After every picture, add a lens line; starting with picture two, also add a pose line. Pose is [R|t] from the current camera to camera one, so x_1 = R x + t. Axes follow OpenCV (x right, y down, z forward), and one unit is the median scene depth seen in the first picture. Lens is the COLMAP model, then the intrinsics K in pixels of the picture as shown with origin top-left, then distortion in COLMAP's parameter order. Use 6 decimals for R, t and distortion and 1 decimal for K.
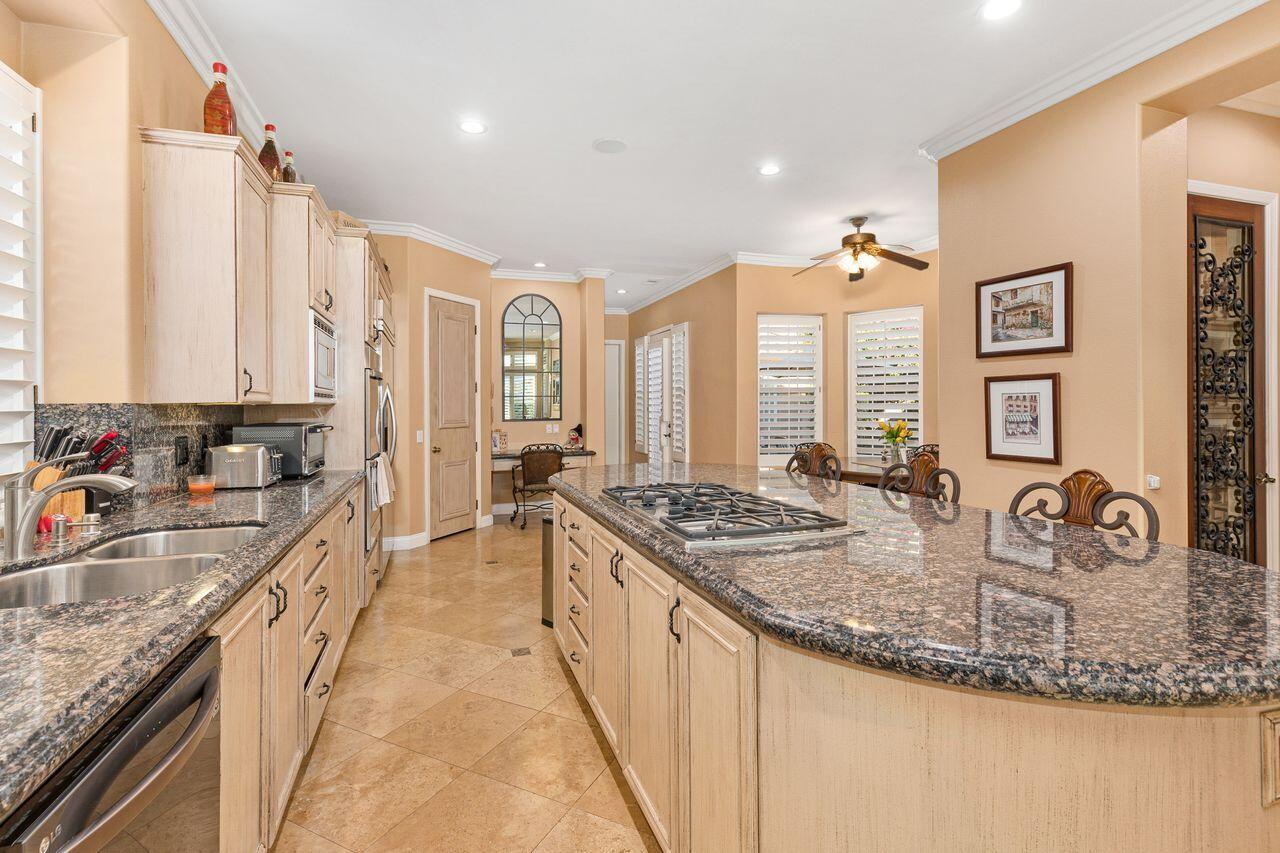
lens RADIAL K [[587.7, 0, 642.4], [0, 587.7, 428.1], [0, 0, 1]] dist [0.001500, 0.000115]
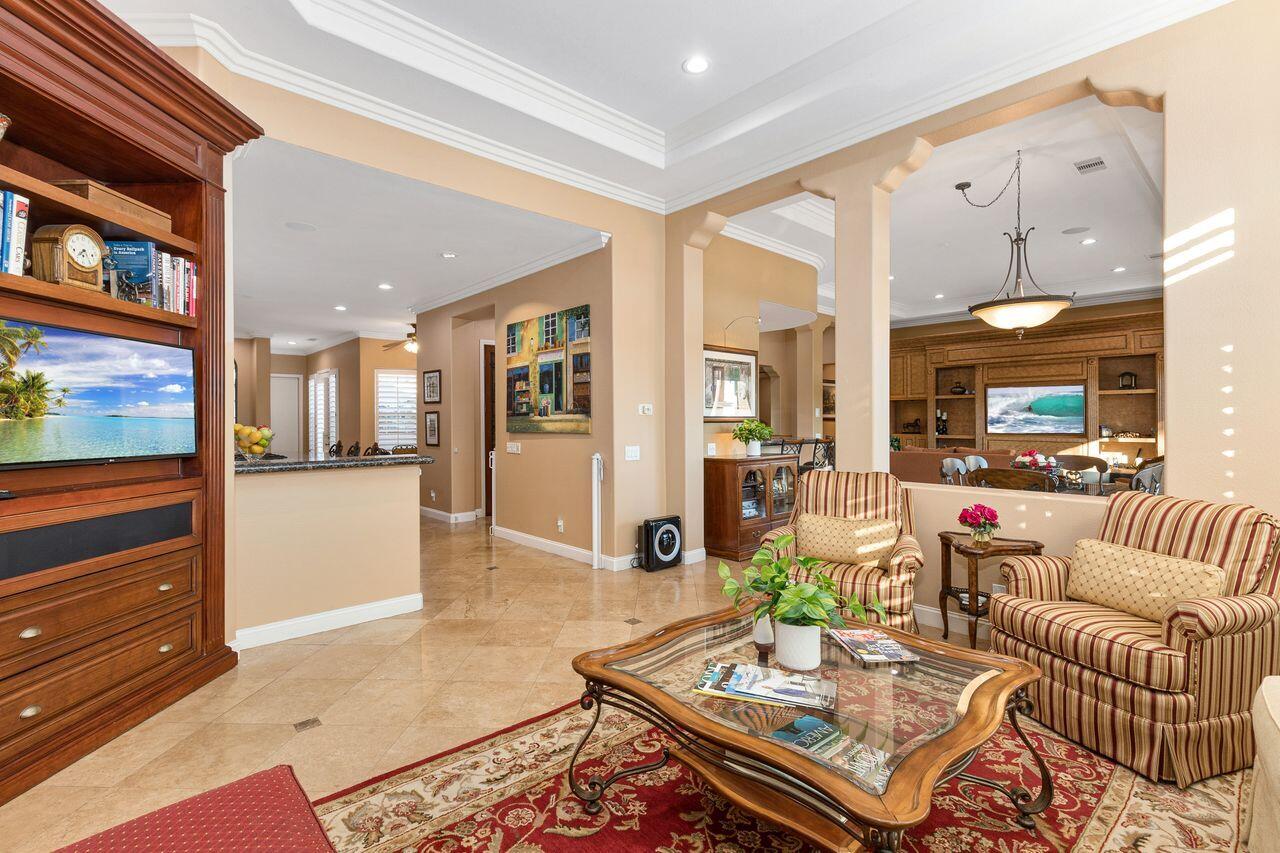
lens RADIAL K [[587.8, 0, 636.6], [0, 587.8, 418.9], [0, 0, 1]] dist [0.001280, 0.000168]
pose [[0.919407, 0.000831, 0.393306, 0.443469], [0.017942, 0.998868, -0.044052, 0.062860], [-0.392898, 0.047559, 0.918352, -1.544467]]
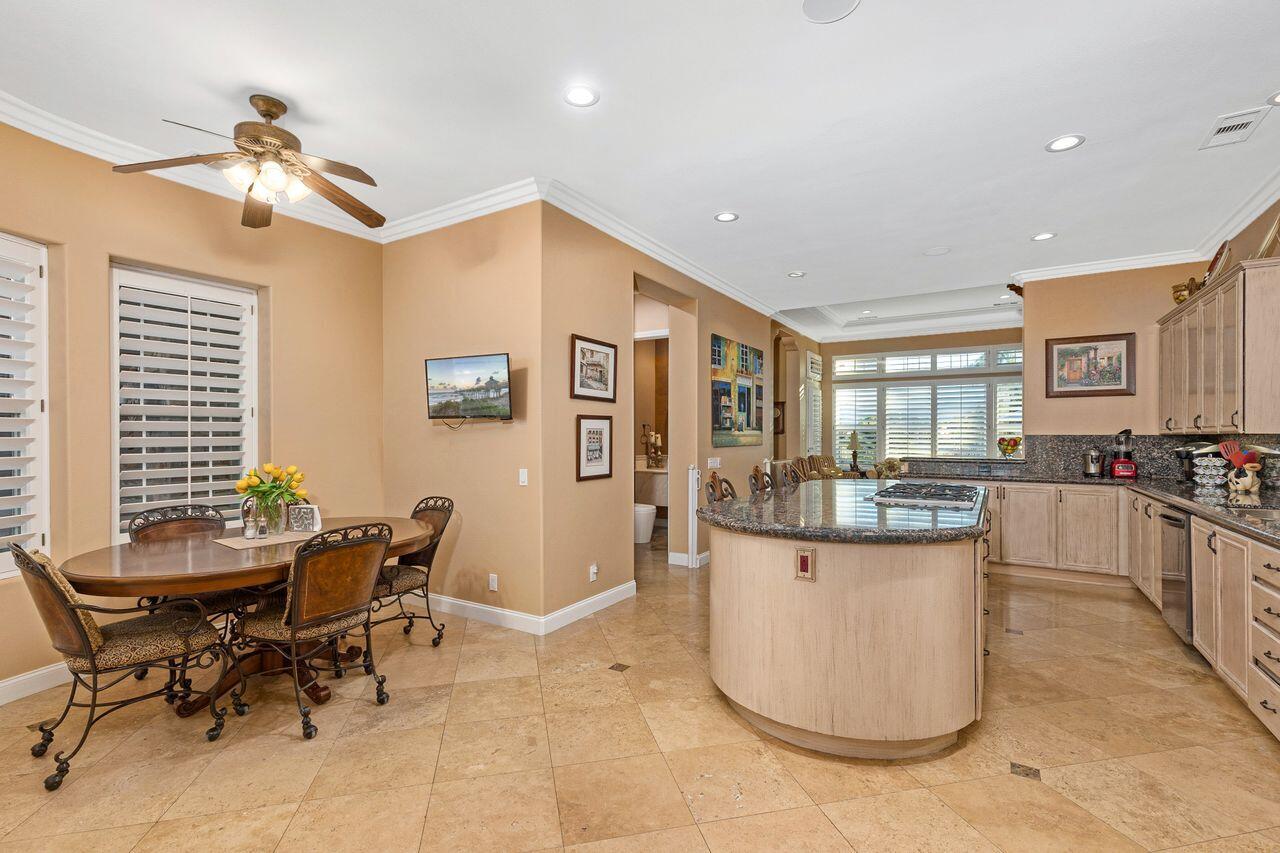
lens RADIAL K [[587.7, 0, 642.4], [0, 587.7, 428.1], [0, 0, 1]] dist [0.001500, 0.000115]
pose [[-0.637755, 0.019149, 0.770002, -0.444407], [0.036897, 0.999303, 0.005709, -0.061973], [-0.769355, 0.032052, -0.638016, 1.706672]]
